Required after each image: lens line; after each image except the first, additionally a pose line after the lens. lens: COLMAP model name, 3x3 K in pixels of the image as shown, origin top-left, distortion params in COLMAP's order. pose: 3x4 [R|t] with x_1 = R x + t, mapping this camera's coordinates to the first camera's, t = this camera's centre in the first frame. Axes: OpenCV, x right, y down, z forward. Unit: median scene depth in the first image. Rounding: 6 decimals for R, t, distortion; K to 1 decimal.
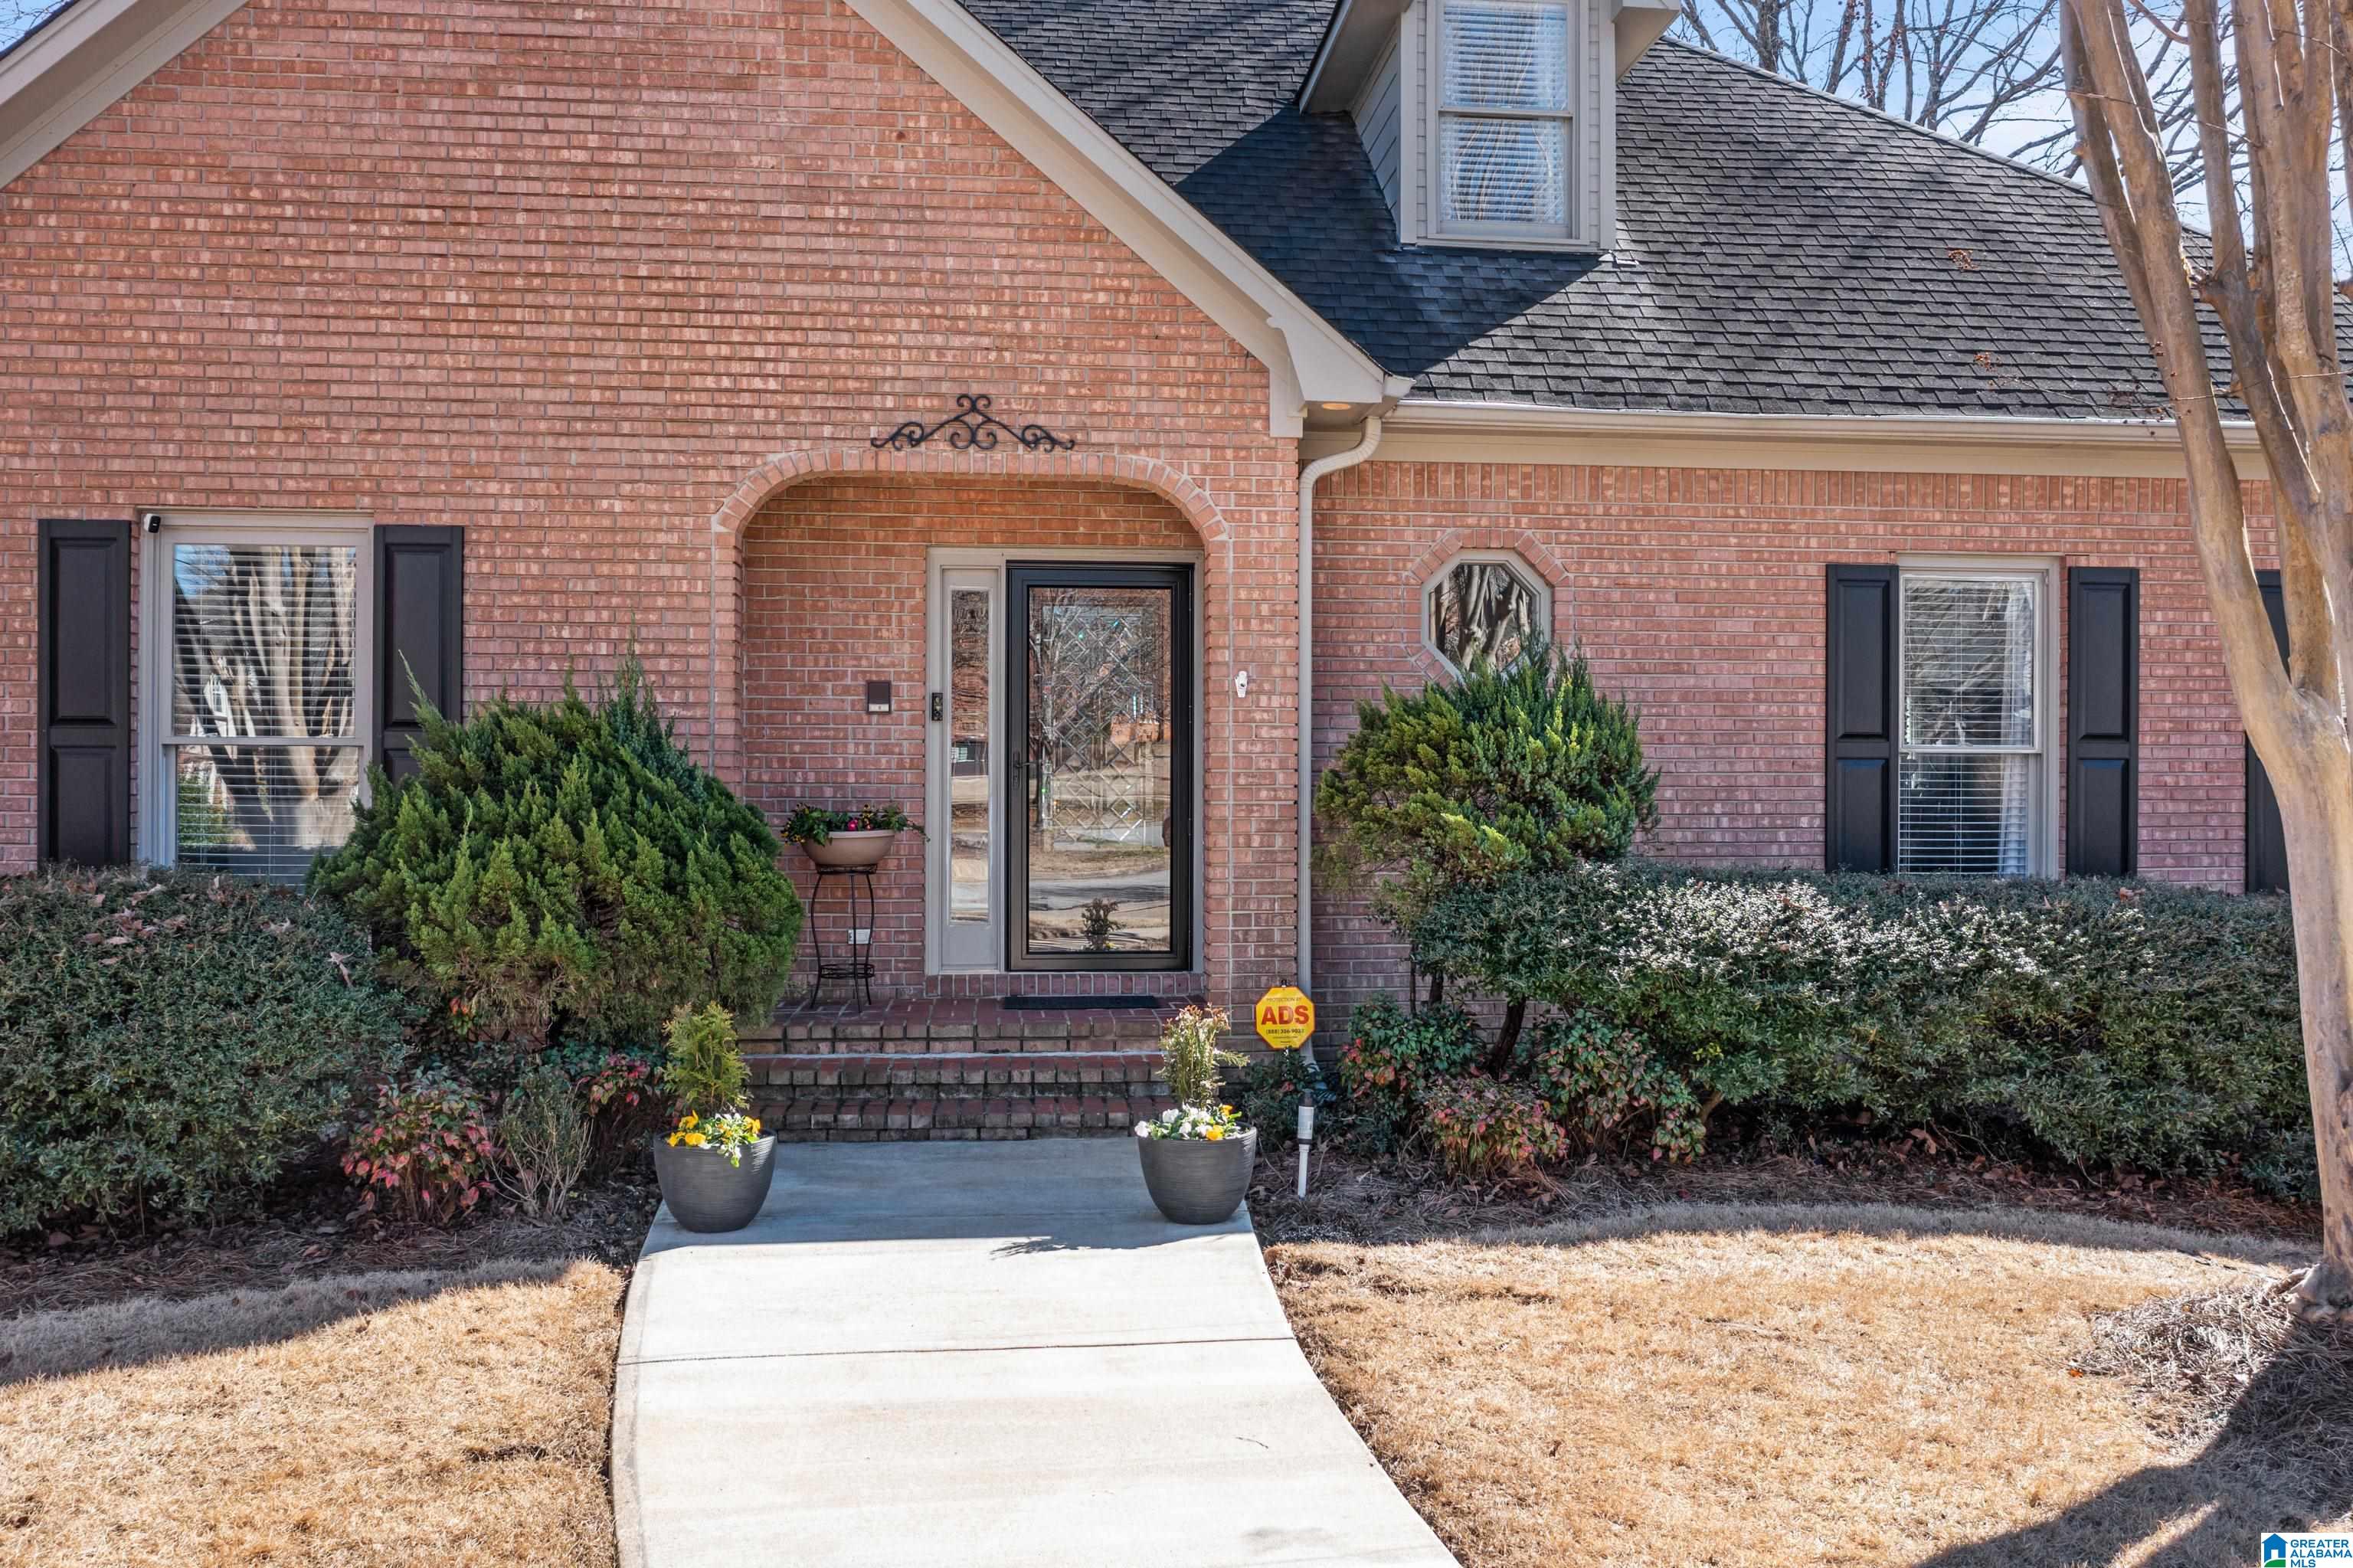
lens RADIAL K [[1993.3, 0, 1224.2], [0, 1993.3, 756.7], [0, 0, 1]] dist [-0.017864, -0.000915]
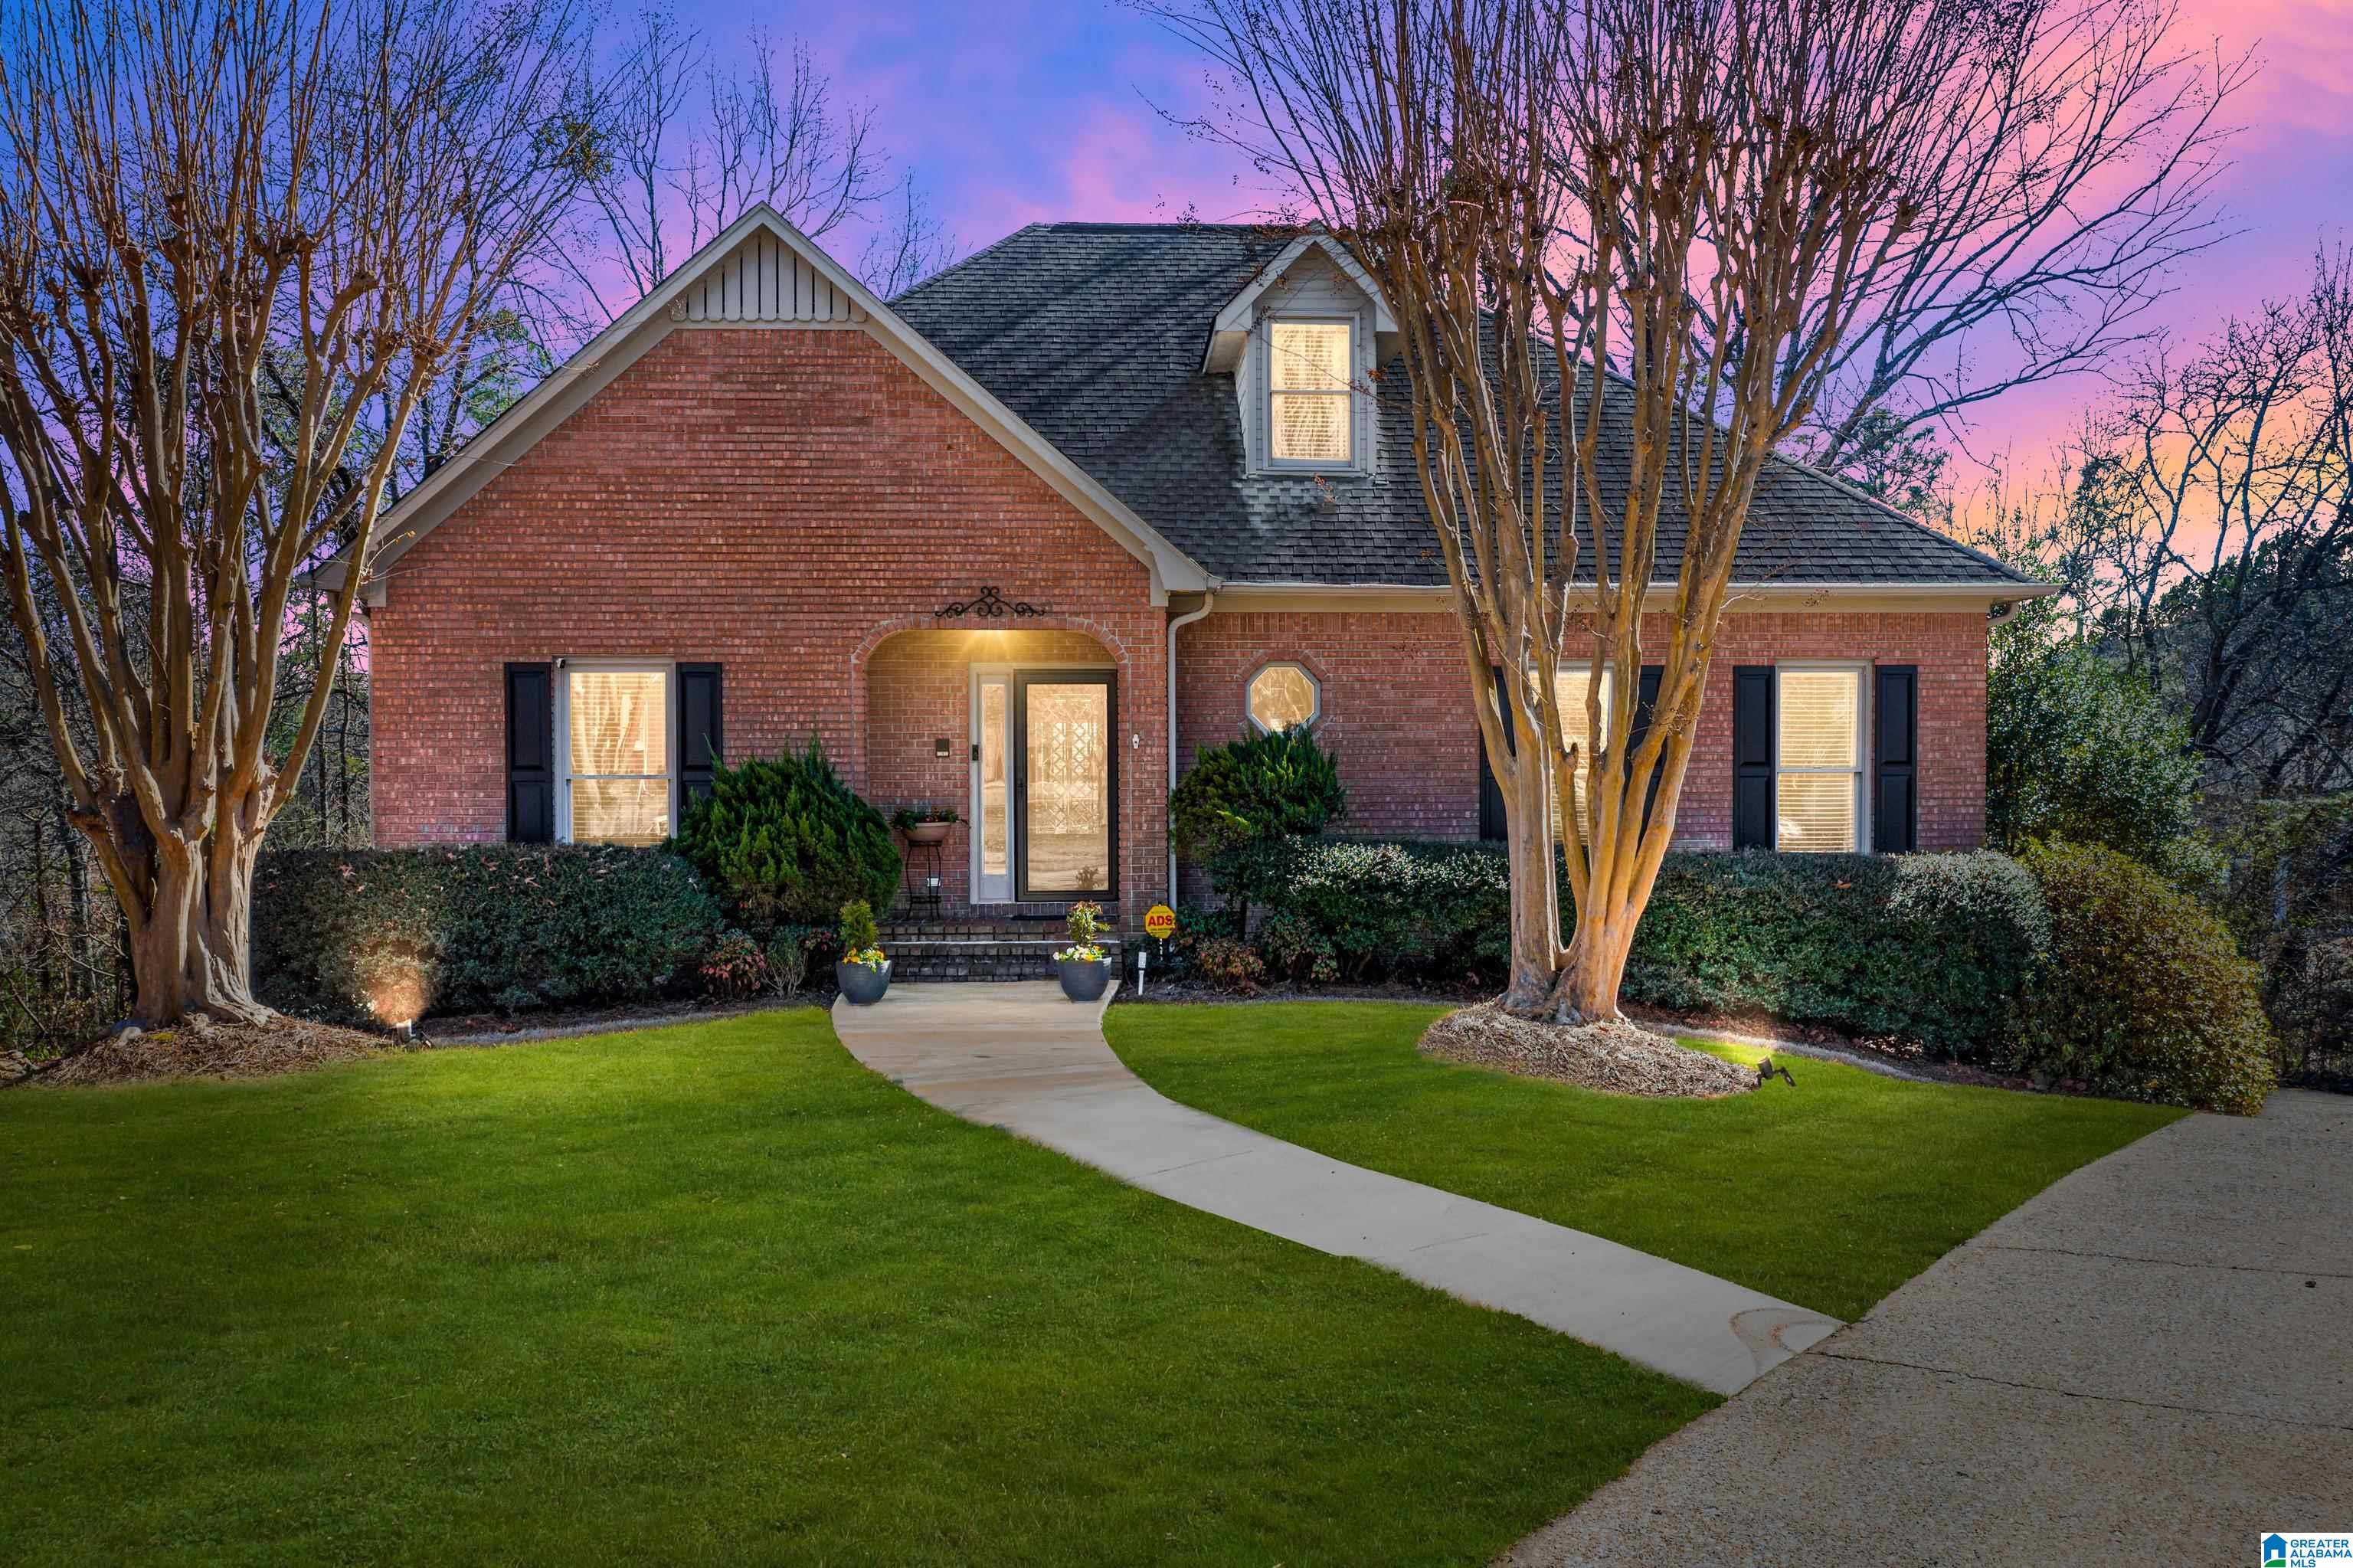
lens RADIAL K [[1993.3, 0, 1174.3], [0, 1993.3, 785.2], [0, 0, 1]] dist [-0.017864, -0.000915]
pose [[0.997492, -0.007554, -0.070380, 0.178703], [0.008528, 0.999872, 0.013545, -0.021328], [0.070268, -0.014111, 0.997428, -0.860251]]
